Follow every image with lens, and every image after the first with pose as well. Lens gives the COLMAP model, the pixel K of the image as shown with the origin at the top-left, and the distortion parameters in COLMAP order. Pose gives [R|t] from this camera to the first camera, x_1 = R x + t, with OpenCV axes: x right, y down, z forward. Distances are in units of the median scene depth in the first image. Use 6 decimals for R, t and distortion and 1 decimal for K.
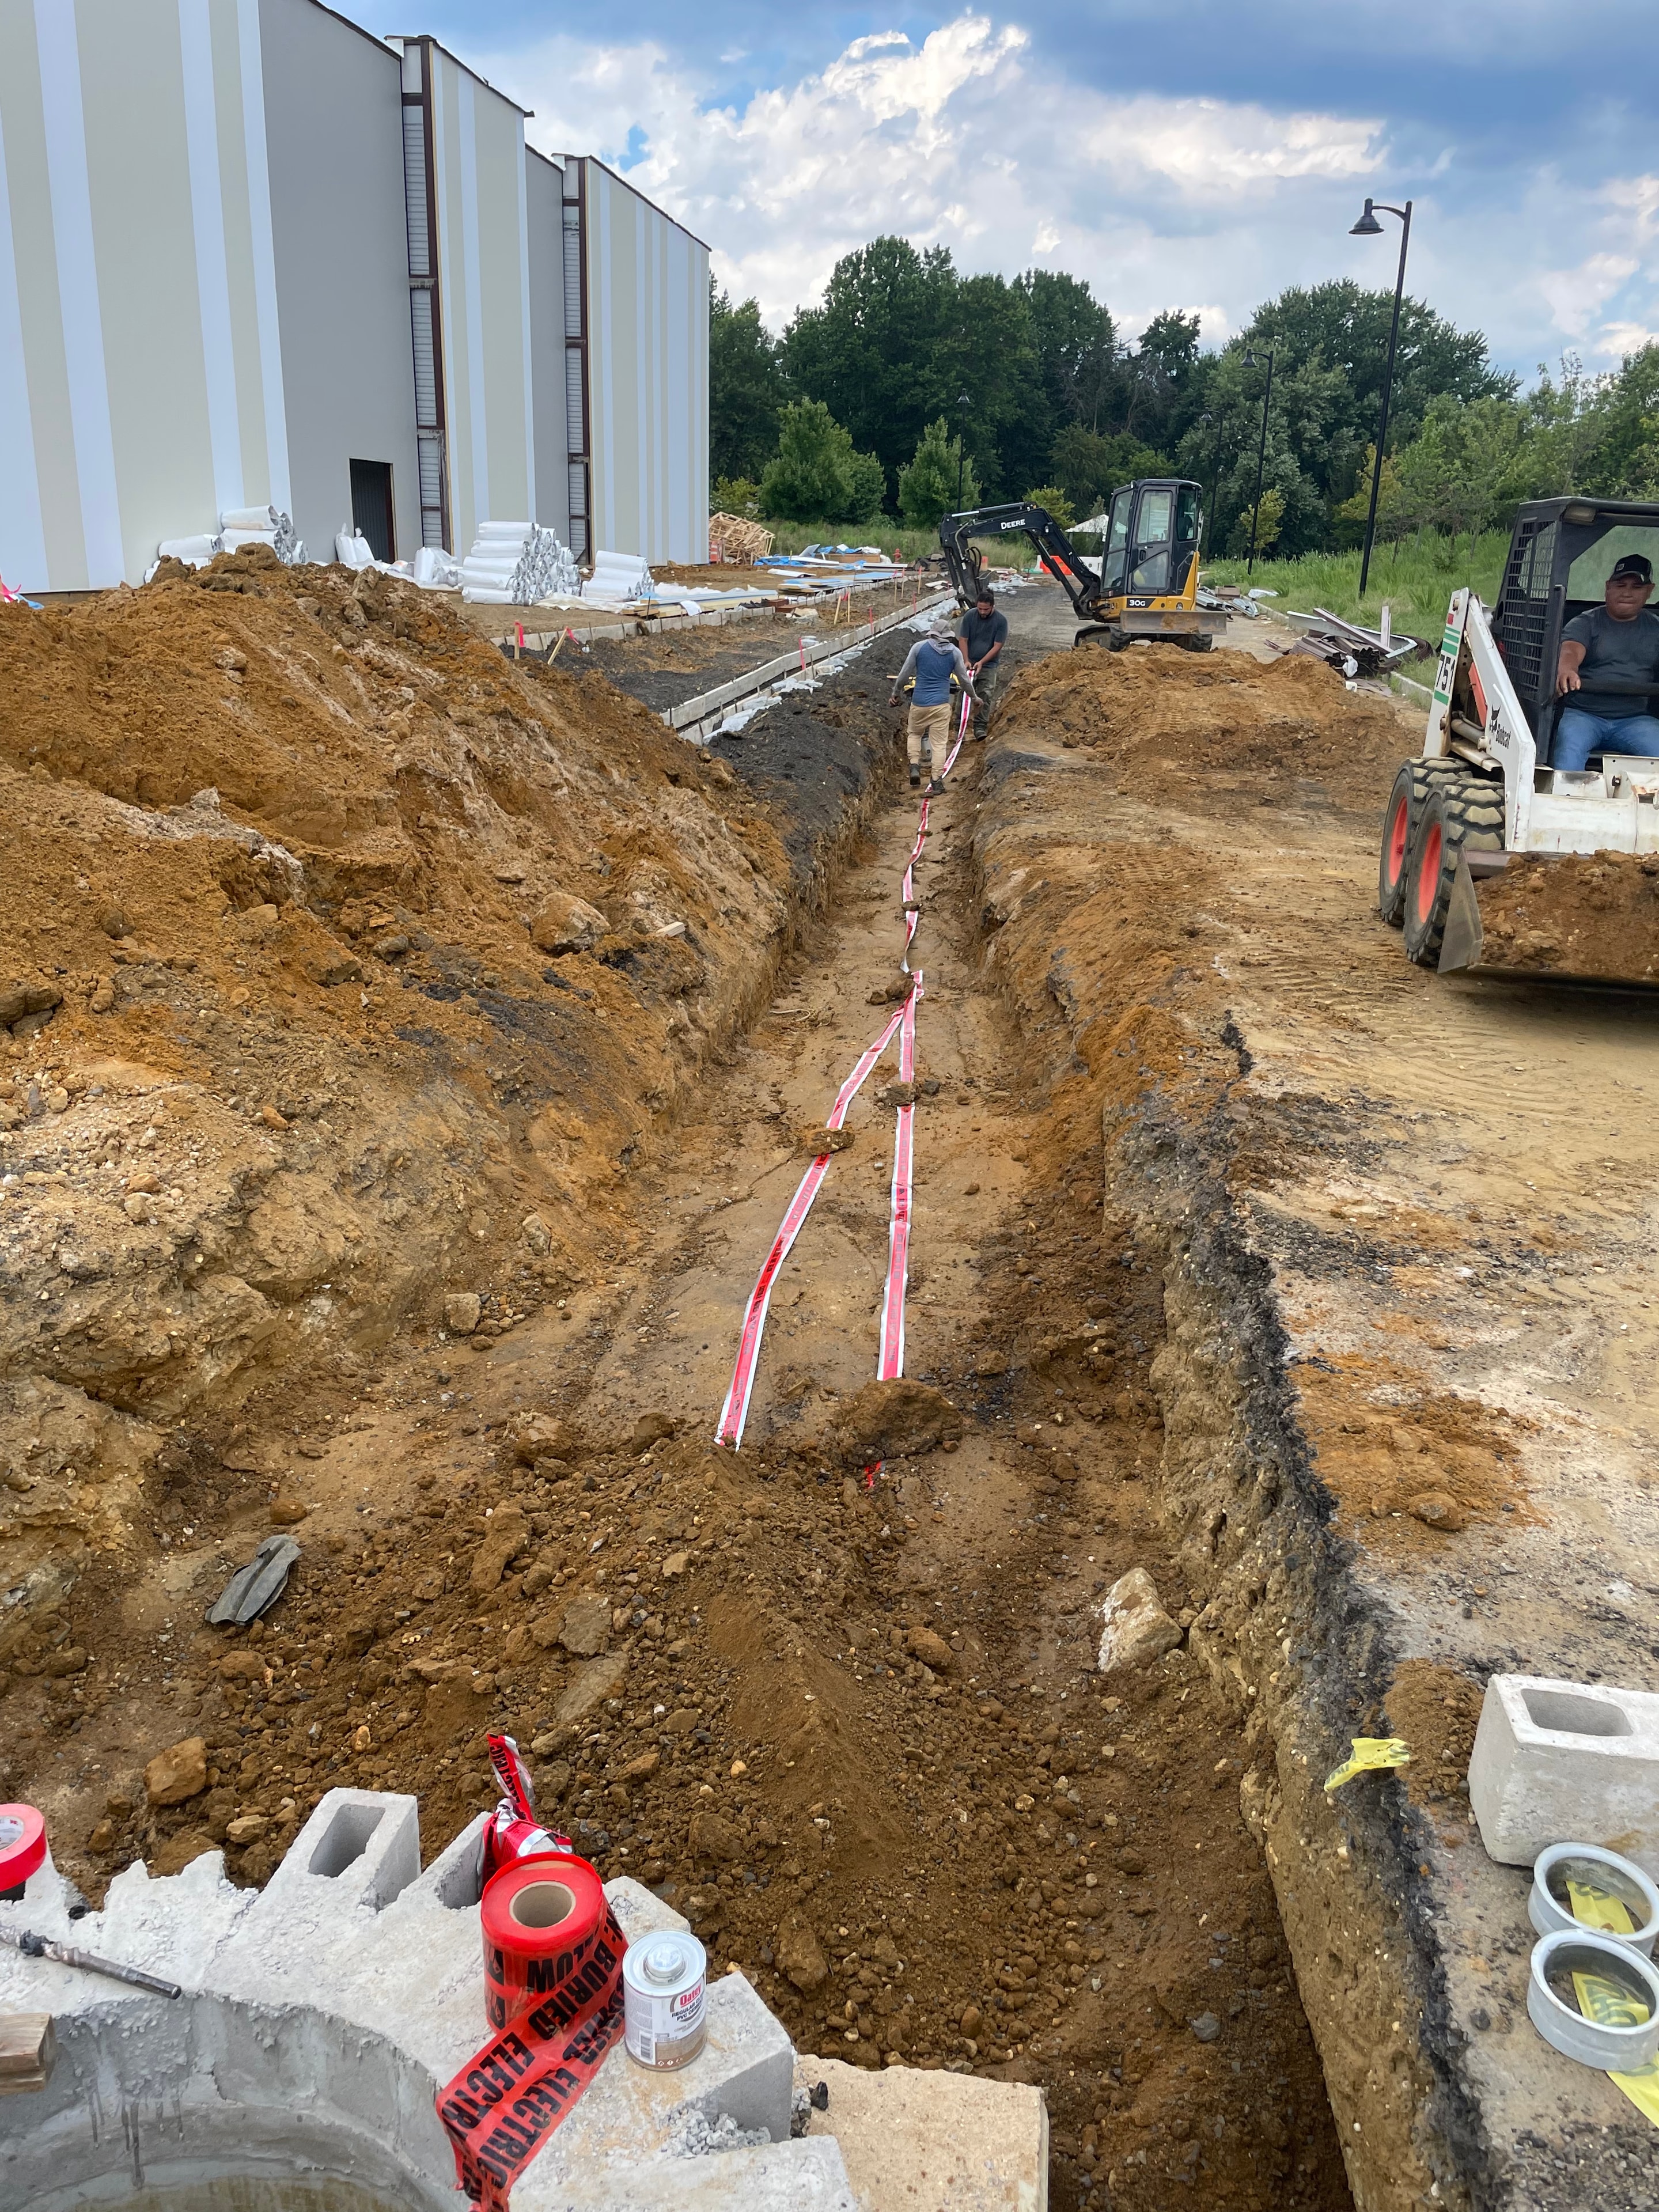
lens RADIAL K [[1673.9, 0, 838.4], [0, 1673.9, 1090.7], [0, 0, 1]] dist [0.078430, -0.105349]
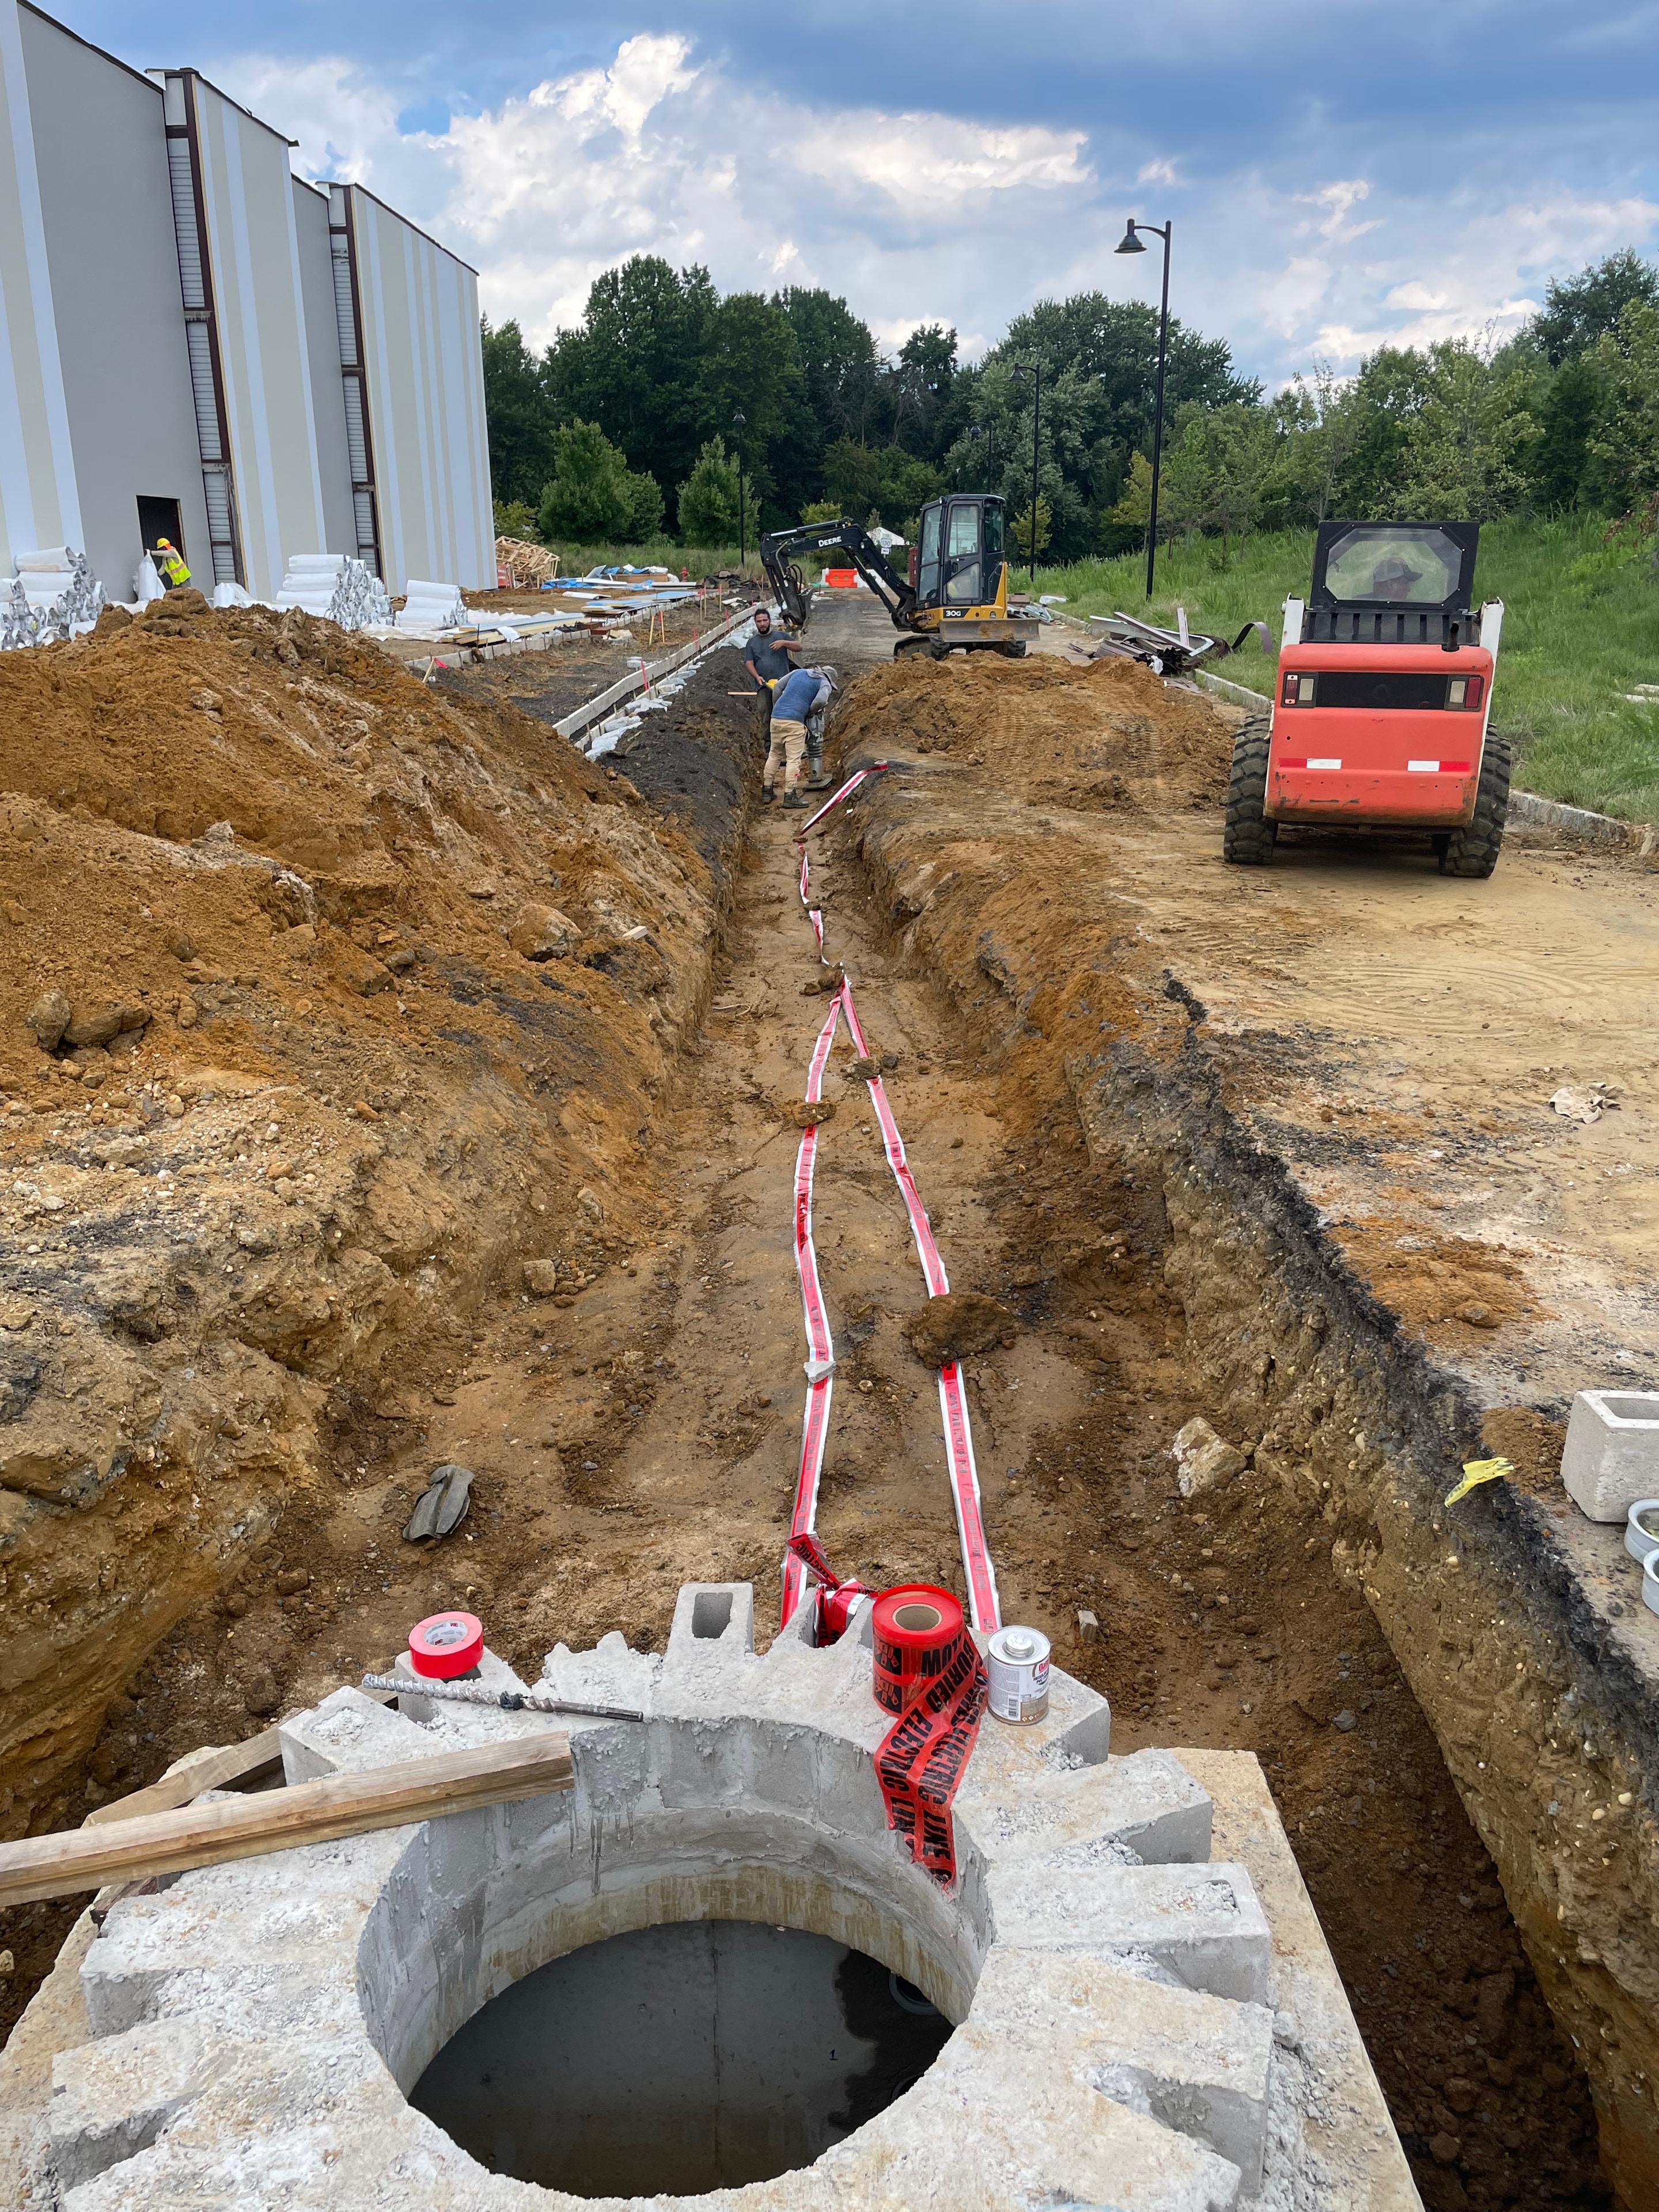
lens RADIAL K [[1674.7, 0, 829.5], [0, 1674.7, 1106.0], [0, 0, 1]] dist [0.078918, -0.109361]
pose [[0.991782, -0.069881, 0.107166, -0.126762], [0.069953, 0.997545, 0.003092, 0.025595], [-0.107119, 0.004430, 0.994236, -0.108582]]
